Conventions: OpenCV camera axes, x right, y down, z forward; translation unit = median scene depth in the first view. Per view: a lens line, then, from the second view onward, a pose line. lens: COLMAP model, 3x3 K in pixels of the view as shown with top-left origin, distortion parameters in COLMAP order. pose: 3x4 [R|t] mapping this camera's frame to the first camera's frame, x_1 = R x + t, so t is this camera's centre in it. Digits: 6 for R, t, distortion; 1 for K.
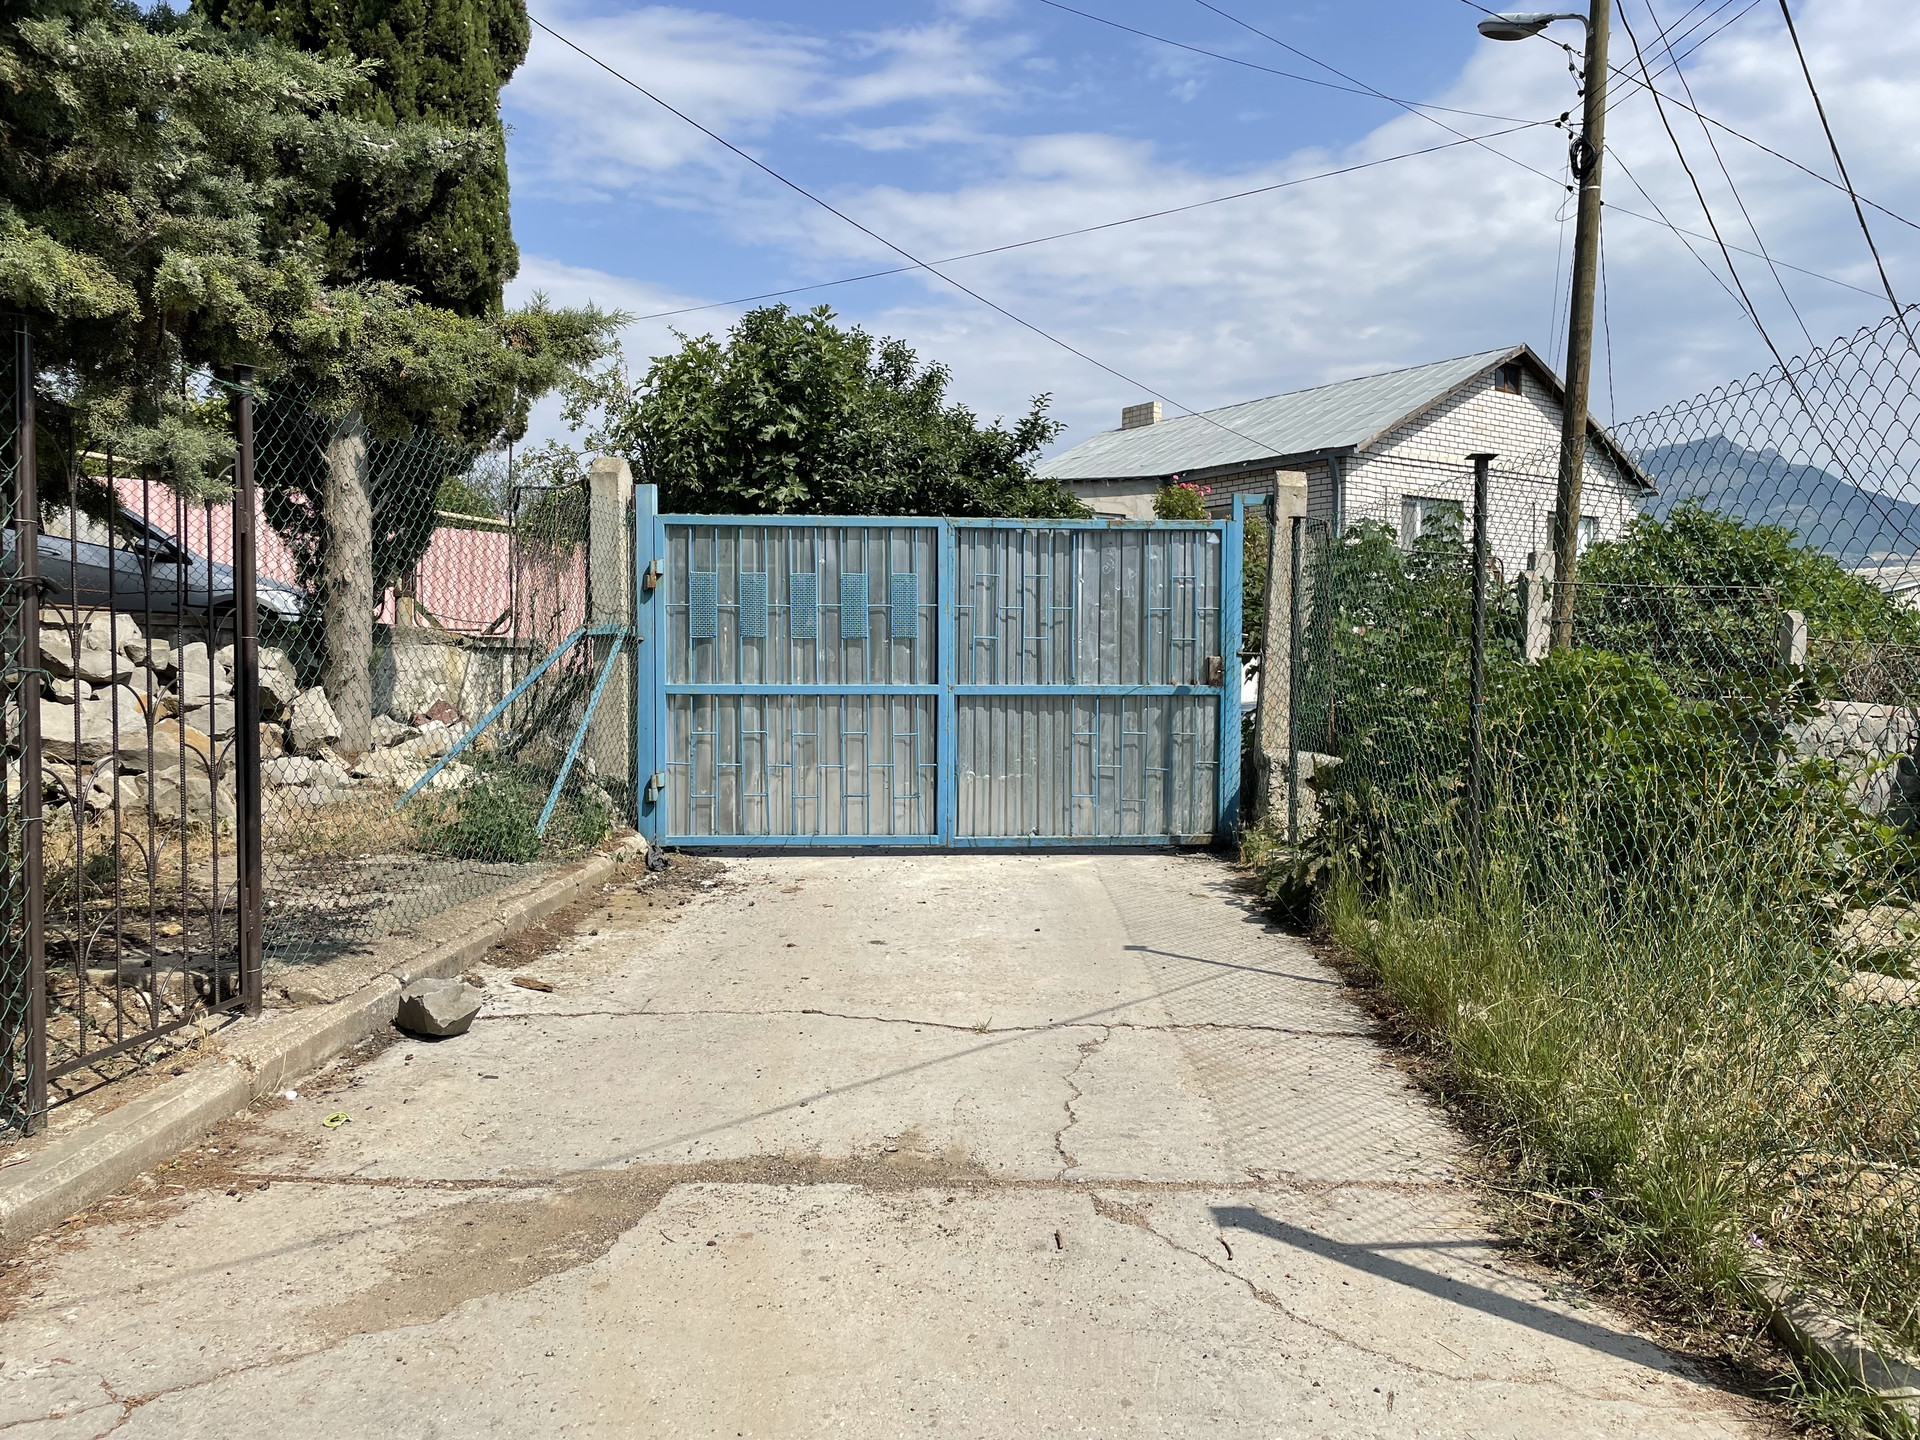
lens RADIAL K [[1445.8, 0, 952.0], [0, 1445.8, 718.5], [0, 0, 1]] dist [0.087991, 0.000397]
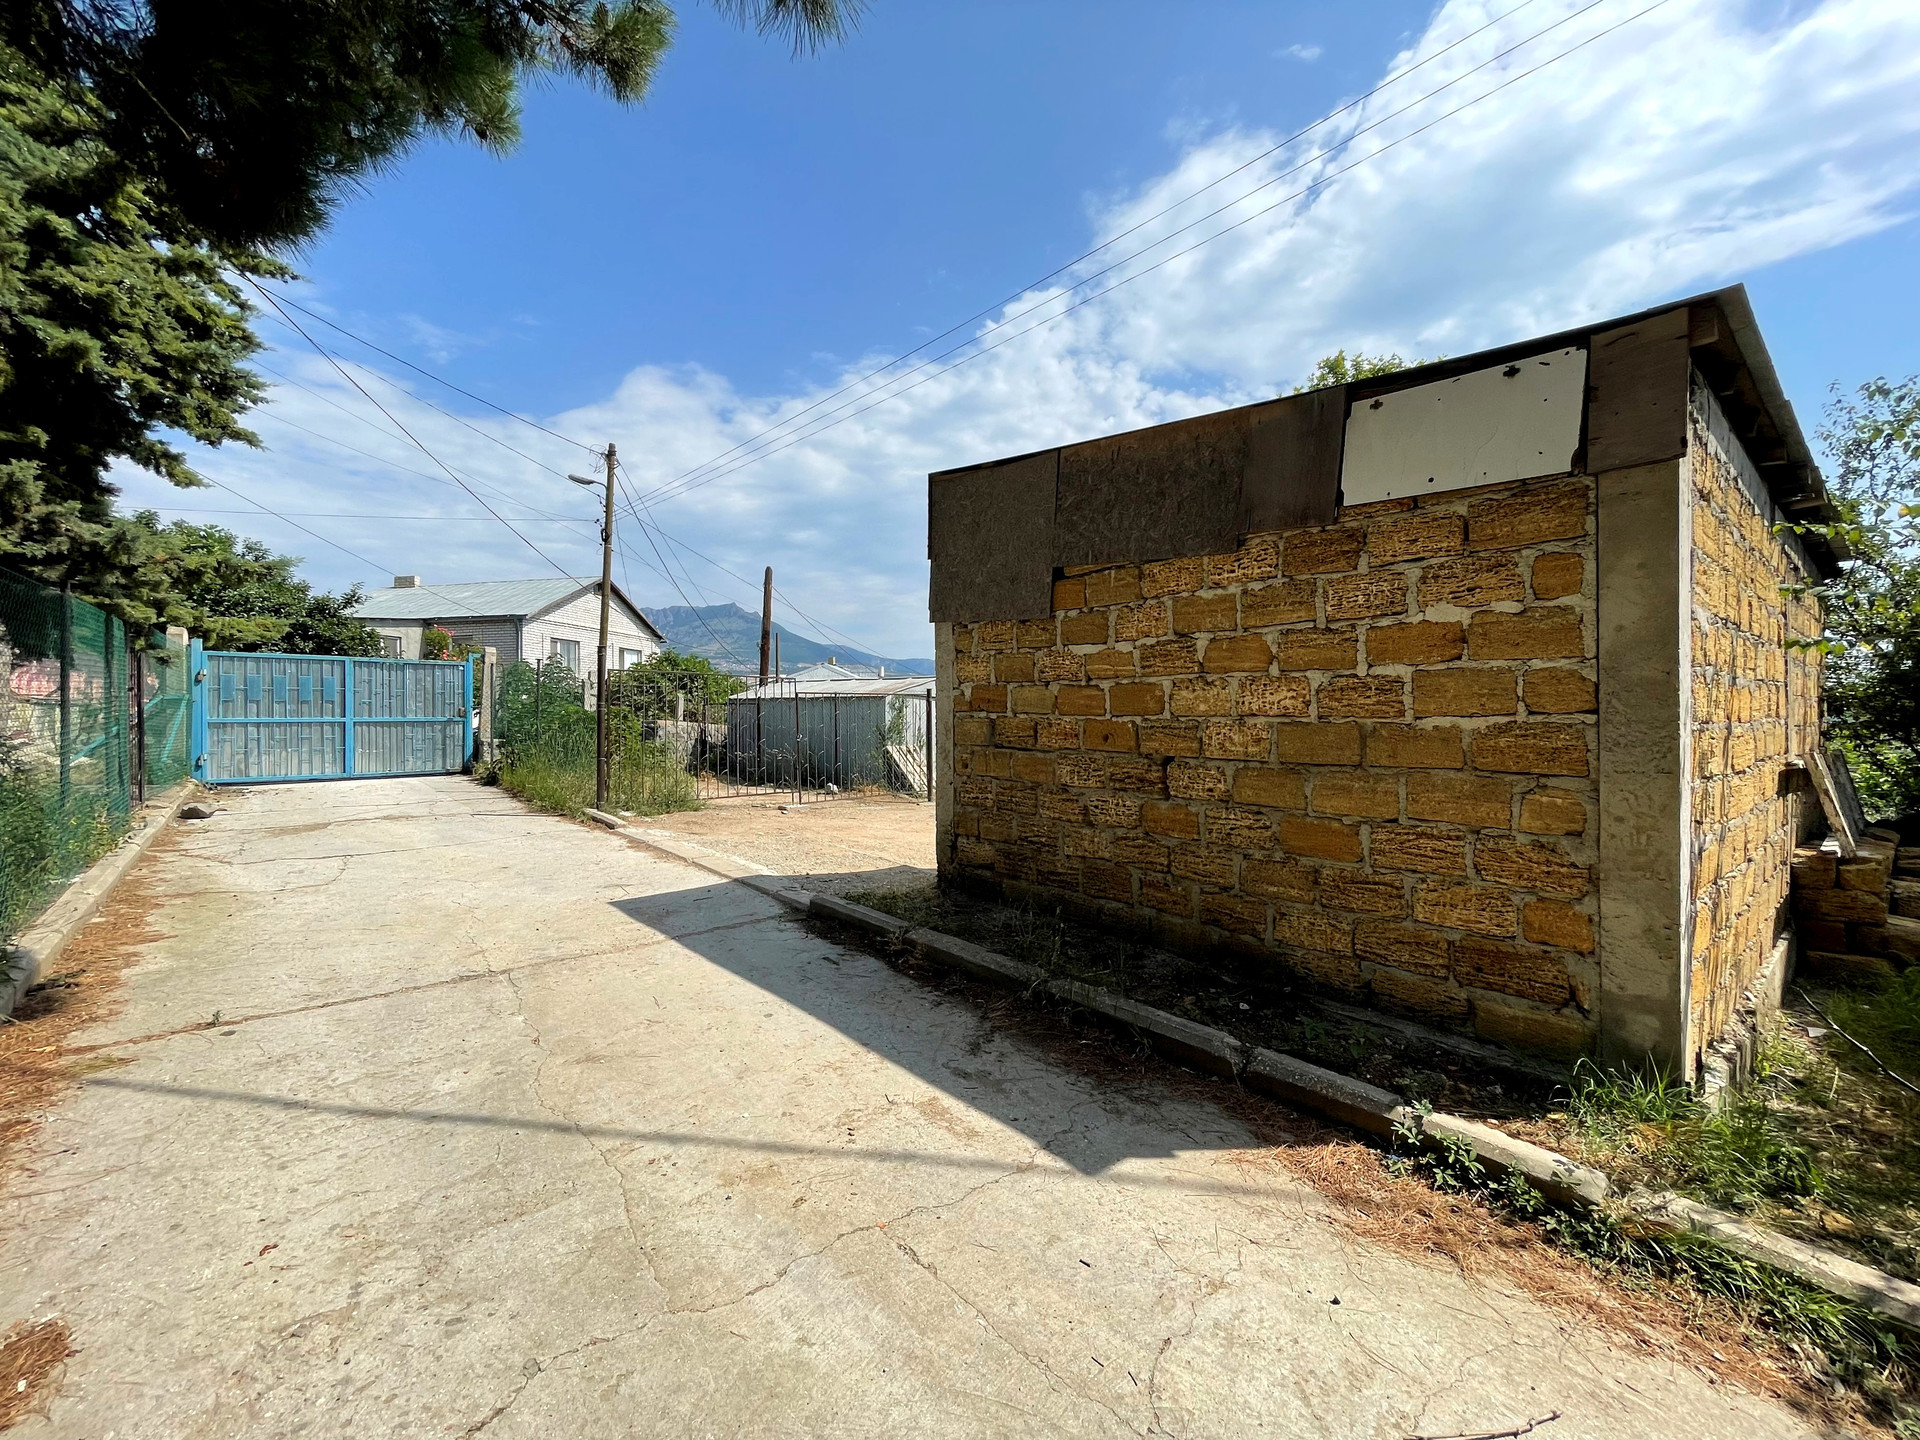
lens RADIAL K [[776.1, 0, 944.5], [0, 776.1, 719.0], [0, 0, 1]] dist [0.000550, 0.000477]
pose [[0.734124, -0.007968, 0.678968, -0.173154], [0.029593, 0.999357, -0.020268, 0.041198], [-0.678370, 0.034972, 0.733888, -0.833552]]
